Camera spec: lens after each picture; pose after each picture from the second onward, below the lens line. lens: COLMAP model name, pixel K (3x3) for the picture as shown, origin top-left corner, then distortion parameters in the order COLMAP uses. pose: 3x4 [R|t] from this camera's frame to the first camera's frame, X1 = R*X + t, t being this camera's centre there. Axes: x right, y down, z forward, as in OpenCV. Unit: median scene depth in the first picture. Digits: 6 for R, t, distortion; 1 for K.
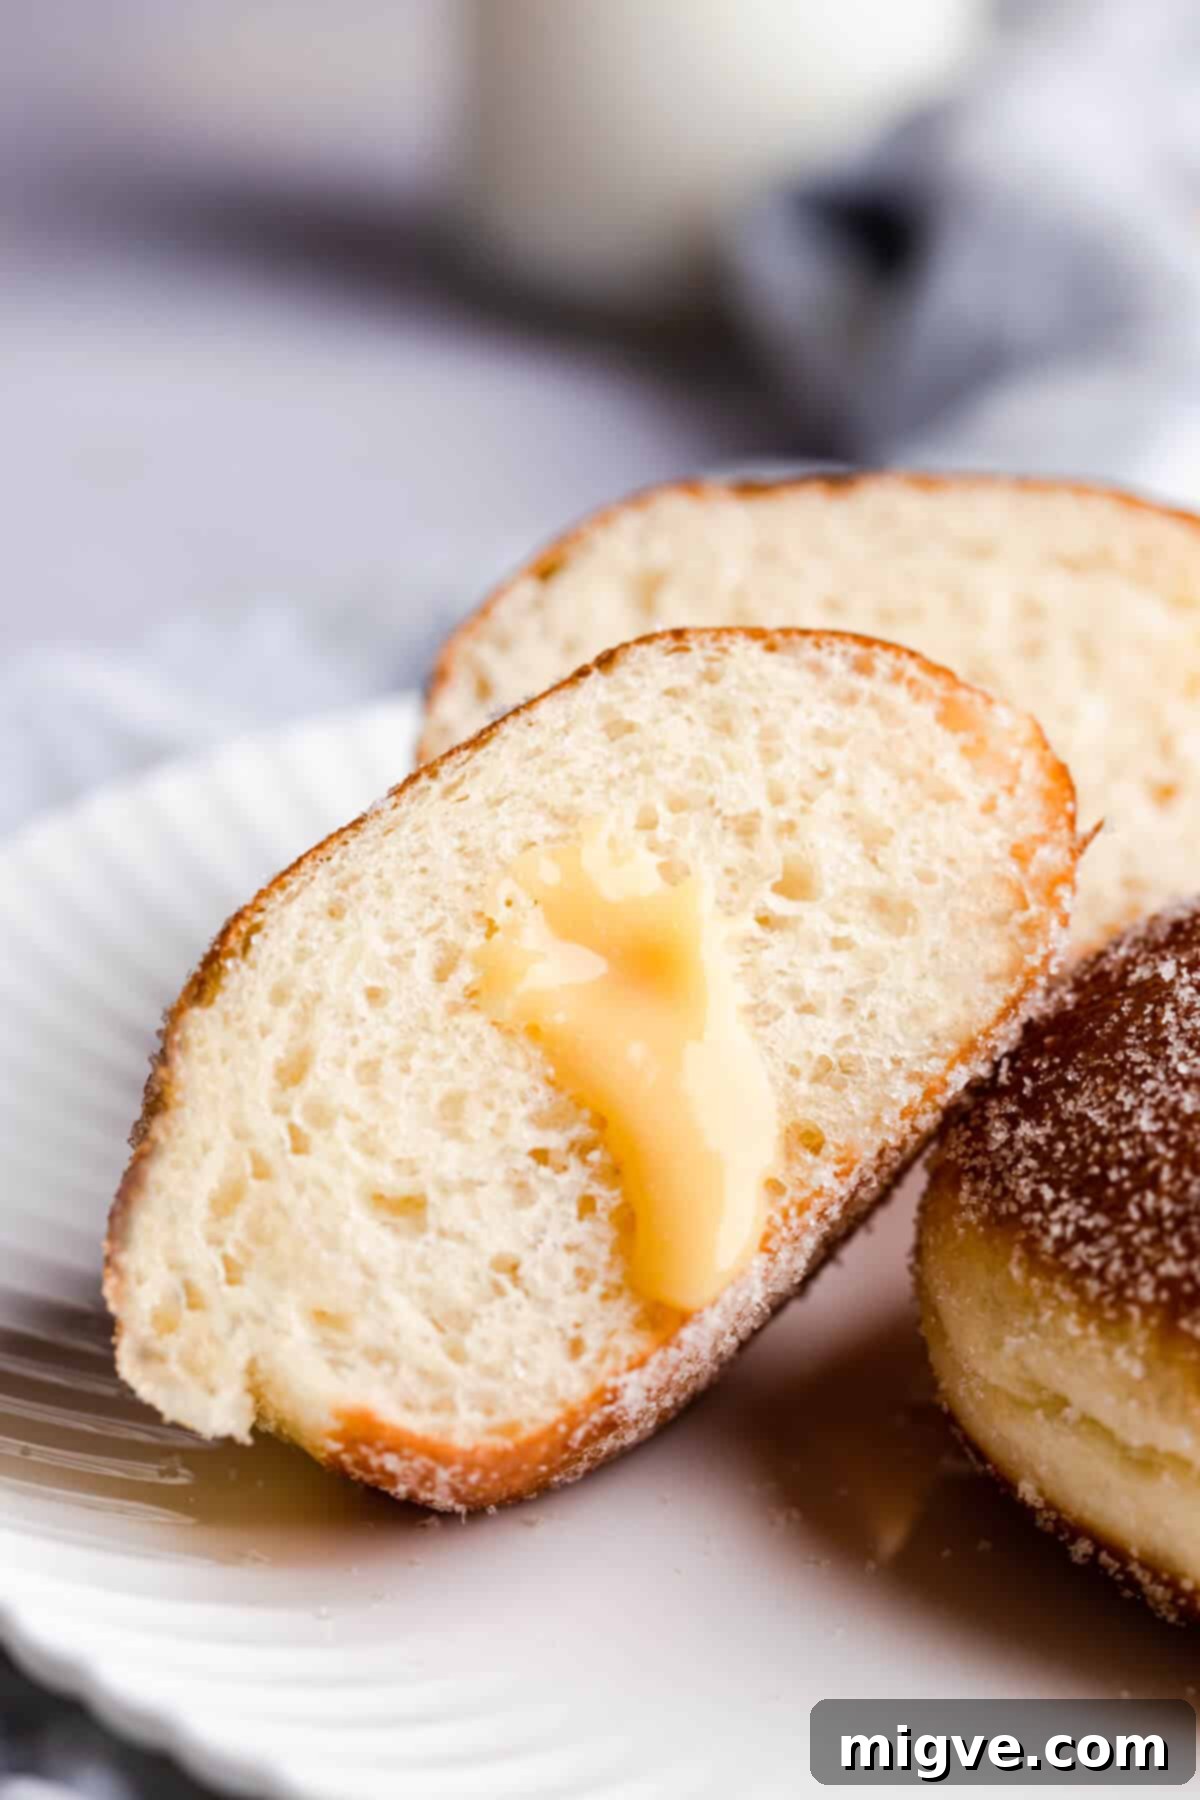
lens RADIAL K [[5879.6, 0, 600.0], [0, 5879.6, 900.0], [0, 0, 1]] dist [-0.062313, 0.613730]
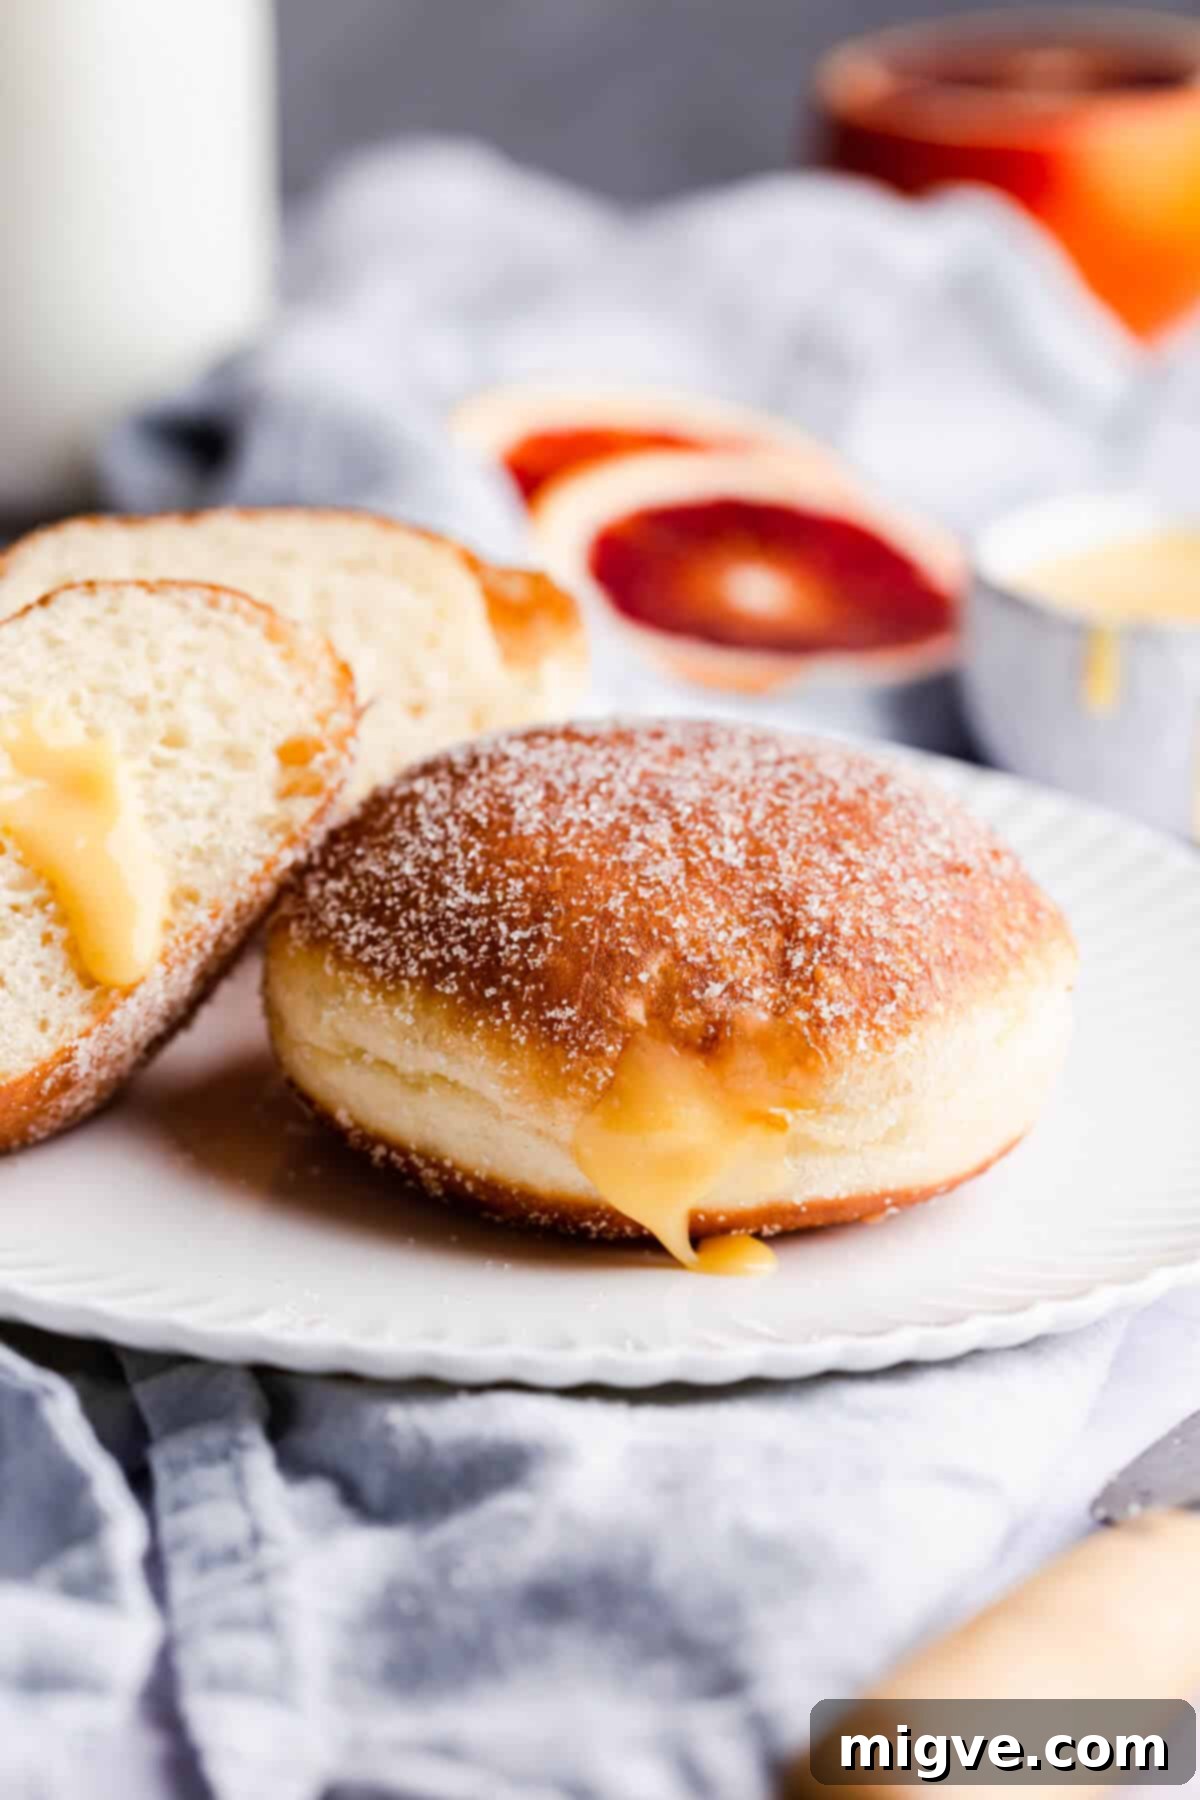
lens RADIAL K [[5879.6, 0, 600.0], [0, 5879.6, 900.0], [0, 0, 1]] dist [-0.062313, 0.613730]
pose [[0.992352, -0.033628, 0.118769, -0.040618], [0.045467, 0.994106, -0.098421, 0.198999], [-0.114759, 0.103068, 0.988032, -0.527218]]
